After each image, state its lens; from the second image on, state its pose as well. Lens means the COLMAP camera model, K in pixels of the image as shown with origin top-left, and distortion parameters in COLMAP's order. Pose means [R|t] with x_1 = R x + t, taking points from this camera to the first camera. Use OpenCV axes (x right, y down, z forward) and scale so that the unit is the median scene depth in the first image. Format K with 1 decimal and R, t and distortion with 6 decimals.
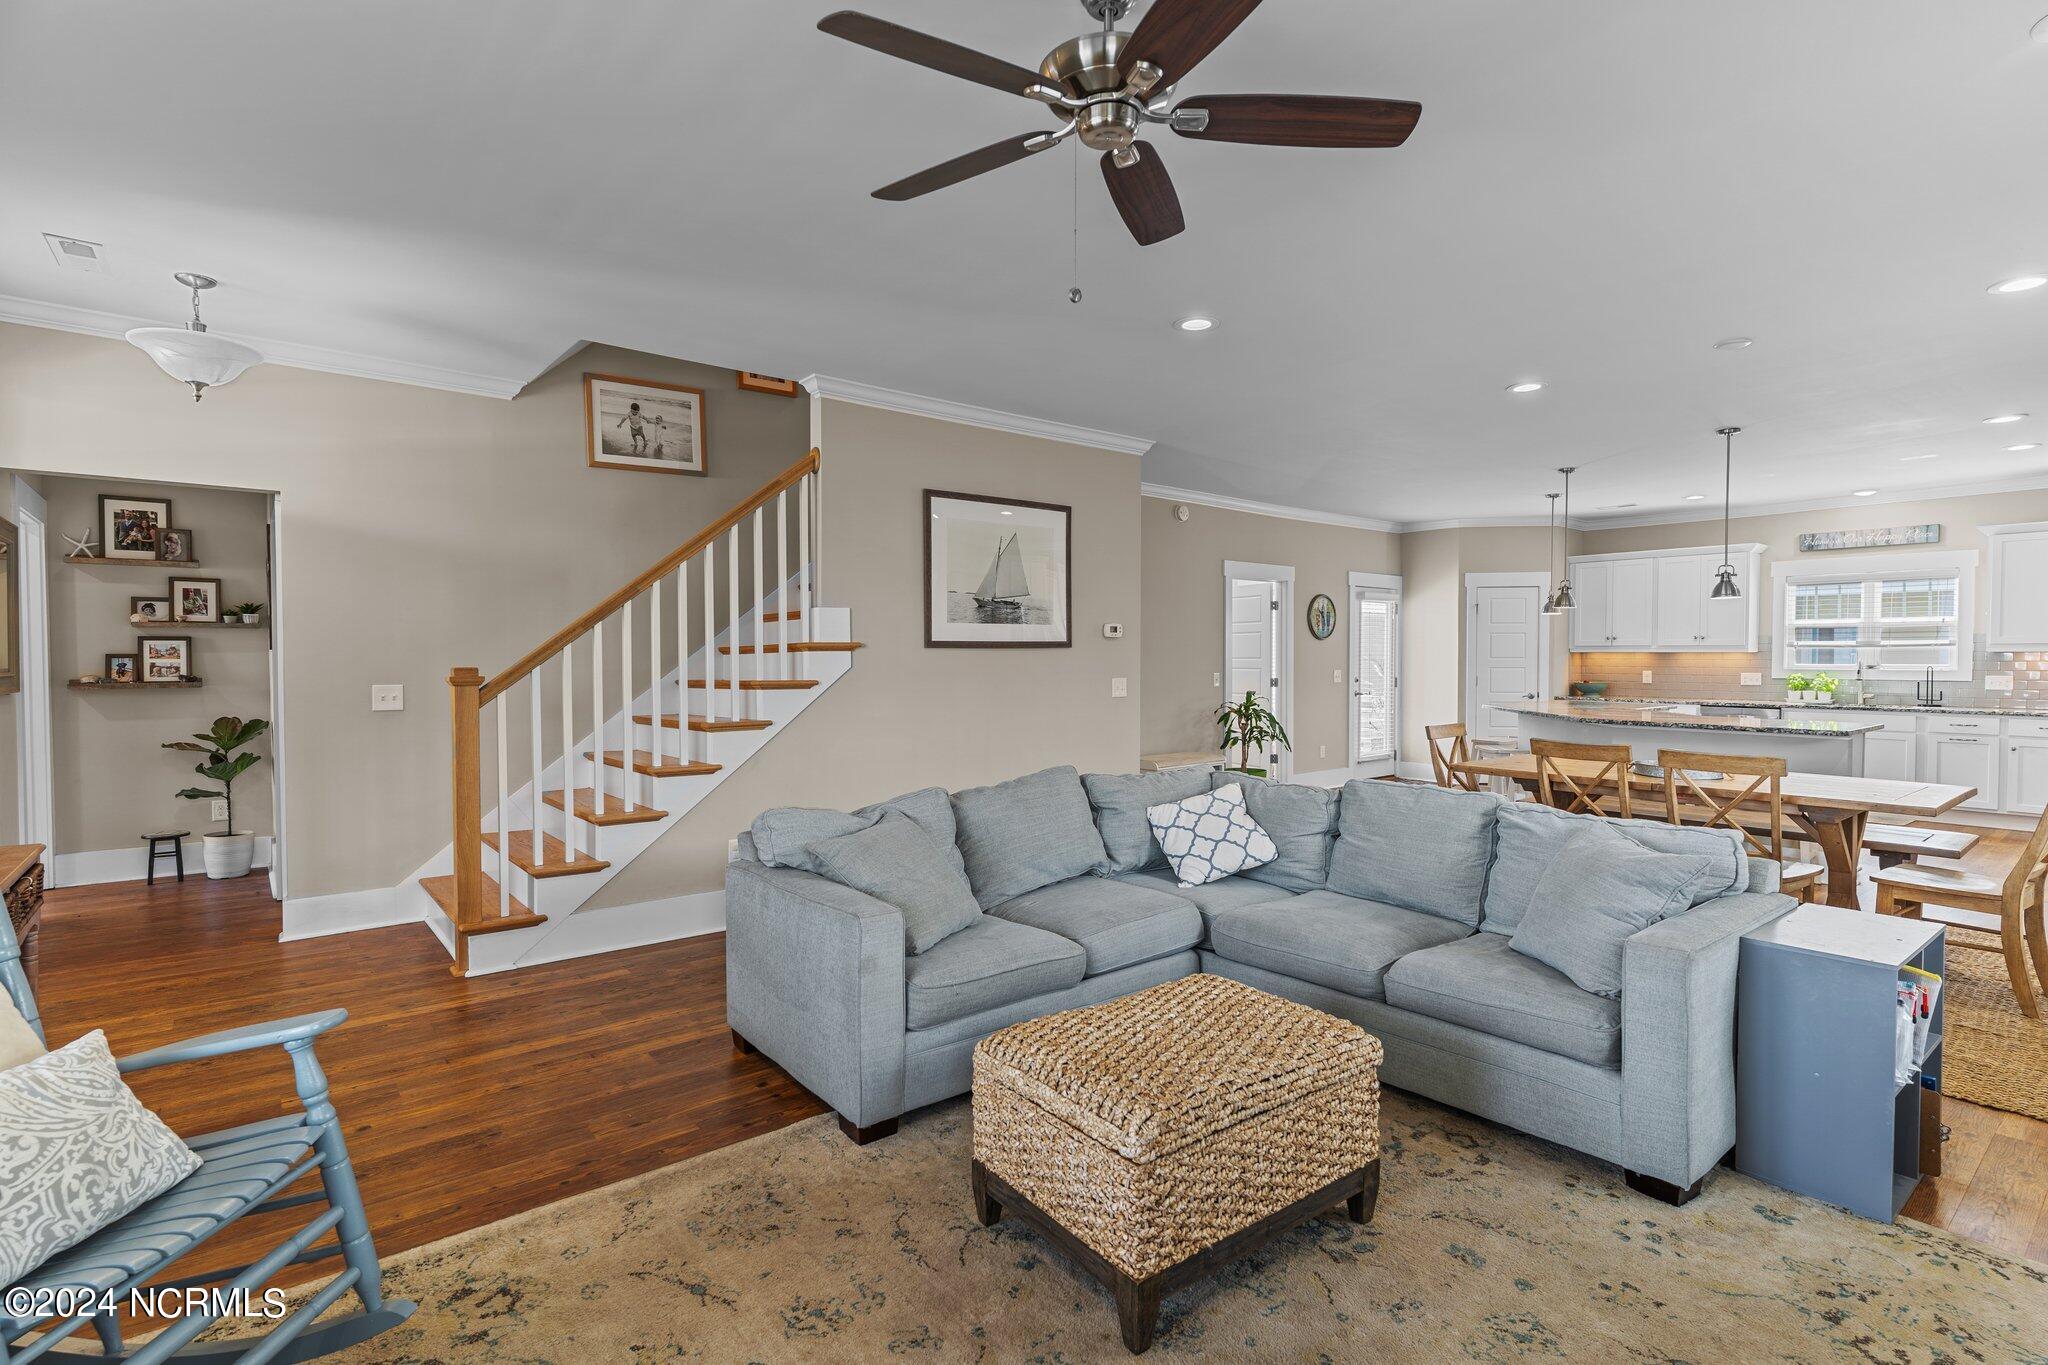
lens RADIAL K [[975.4, 0, 1023.6], [0, 975.4, 679.3], [0, 0, 1]] dist [0.001581, 0.000565]
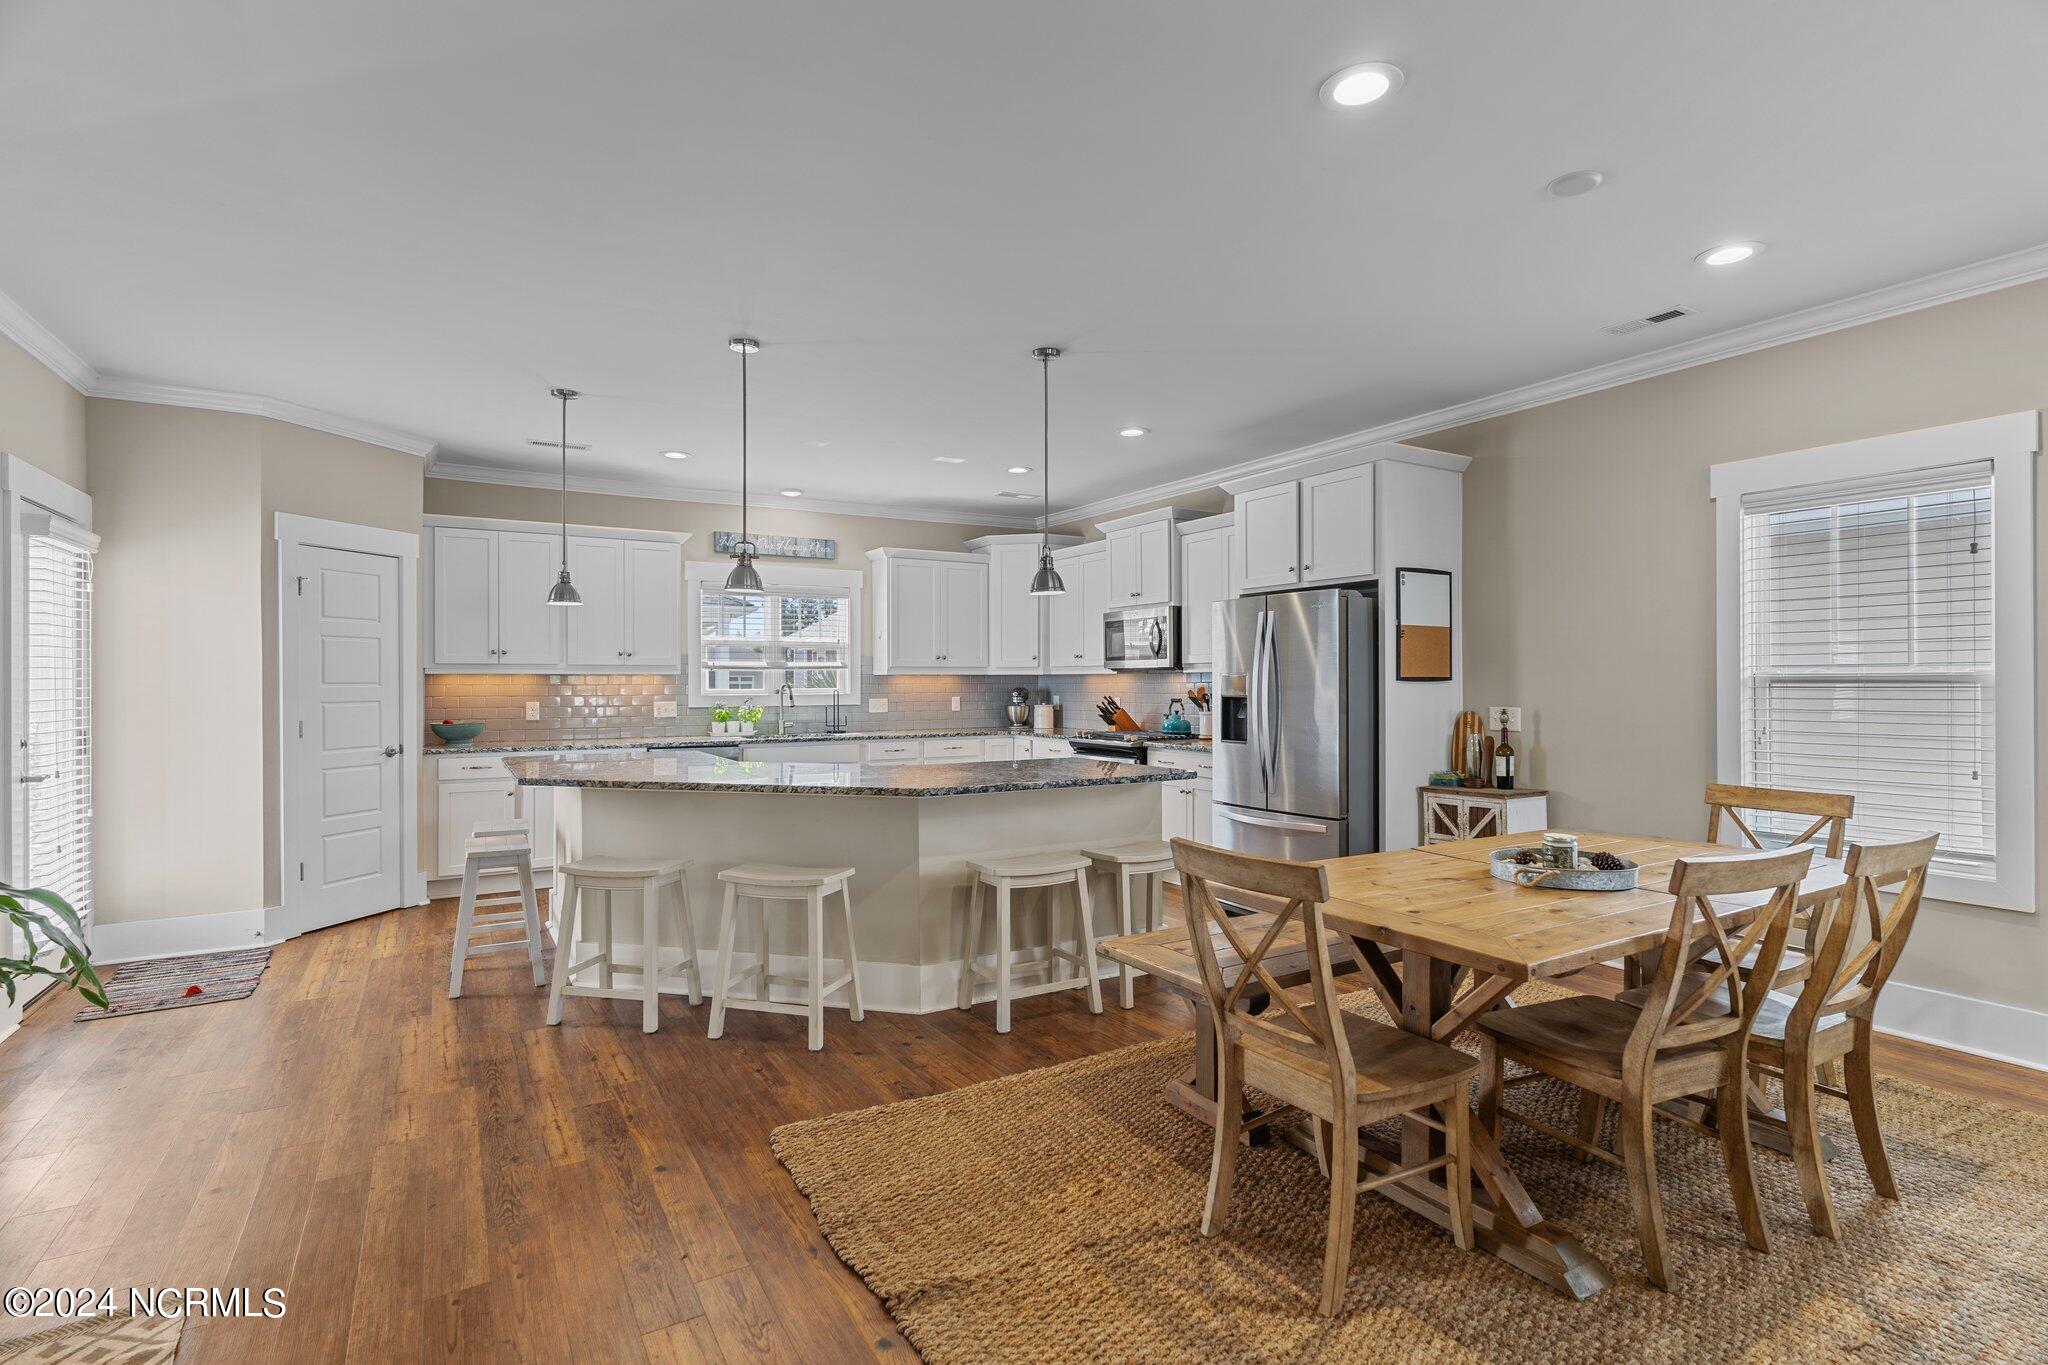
lens RADIAL K [[975.4, 0, 1023.6], [0, 975.4, 679.3], [0, 0, 1]] dist [0.001581, 0.000565]
pose [[0.145567, 0.000324, 0.989348, 0.035442], [0.026851, 0.999630, -0.004278, -0.021473], [-0.988984, 0.027188, 0.145505, 0.991713]]
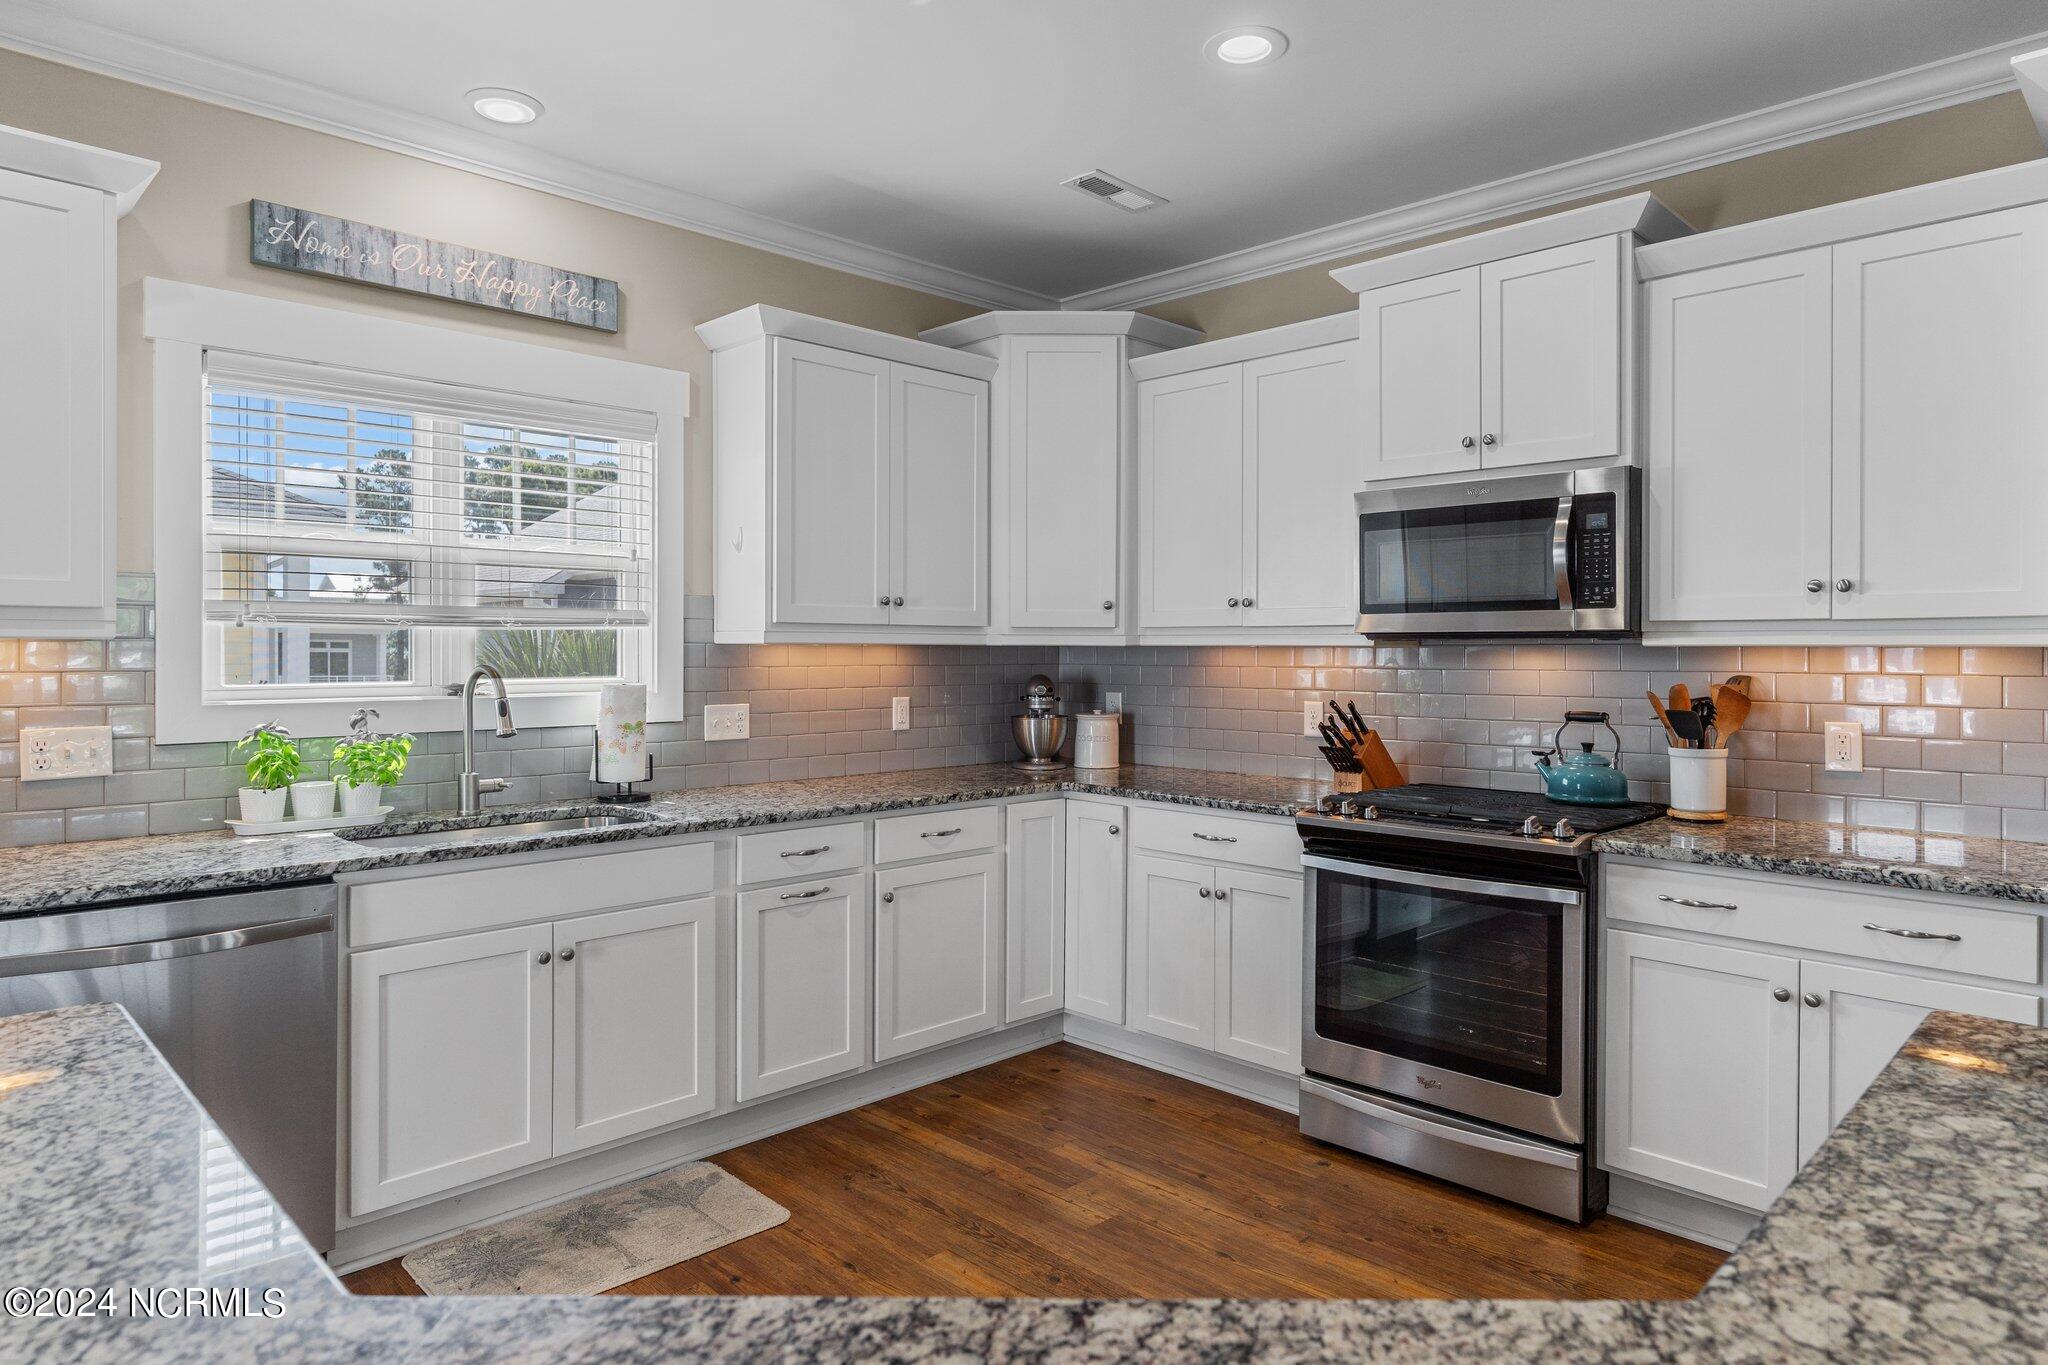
lens RADIAL K [[1203.8, 0, 1029.8], [0, 1203.8, 650.6], [0, 0, 1]] dist [-0.003768, -0.000410]
pose [[-0.101897, -0.002108, 0.994793, 0.707247], [0.020376, 0.999784, 0.004205, -0.035132], [-0.994586, 0.020699, -0.101832, 1.304082]]
